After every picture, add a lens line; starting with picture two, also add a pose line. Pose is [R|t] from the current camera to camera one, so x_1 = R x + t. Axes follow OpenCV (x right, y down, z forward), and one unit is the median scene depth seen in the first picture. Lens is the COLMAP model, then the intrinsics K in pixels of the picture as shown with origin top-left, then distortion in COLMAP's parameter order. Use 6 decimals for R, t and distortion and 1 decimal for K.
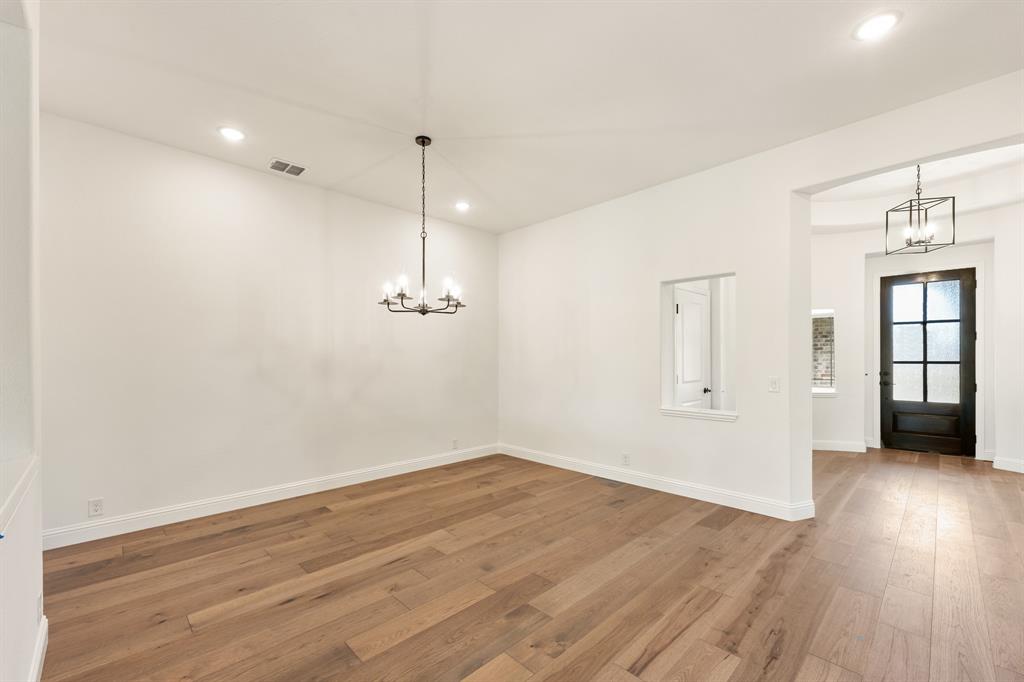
lens RADIAL K [[412.3, 0, 518.1], [0, 412.3, 350.8], [0, 0, 1]] dist [0.002982, 0.000071]
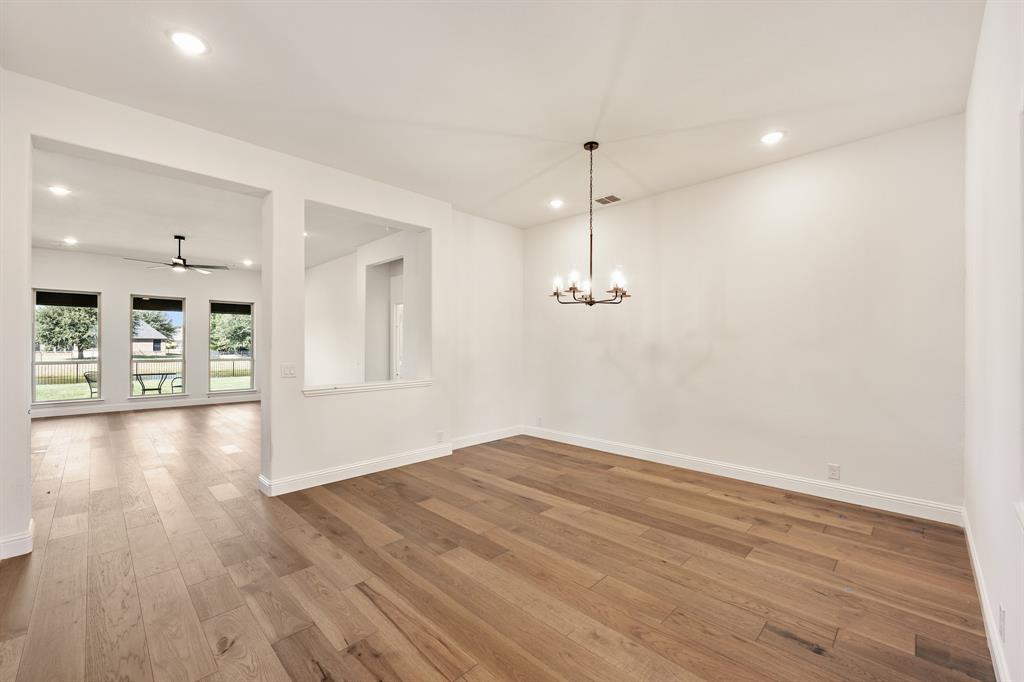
lens RADIAL K [[412.3, 0, 521.3], [0, 412.3, 344.6], [0, 0, 1]] dist [0.002982, 0.000071]
pose [[0.034902, 0.001979, -0.999389, 0.853936], [0.019059, 0.999815, 0.002646, 0.007074], [0.999209, -0.019139, 0.034858, 0.782714]]
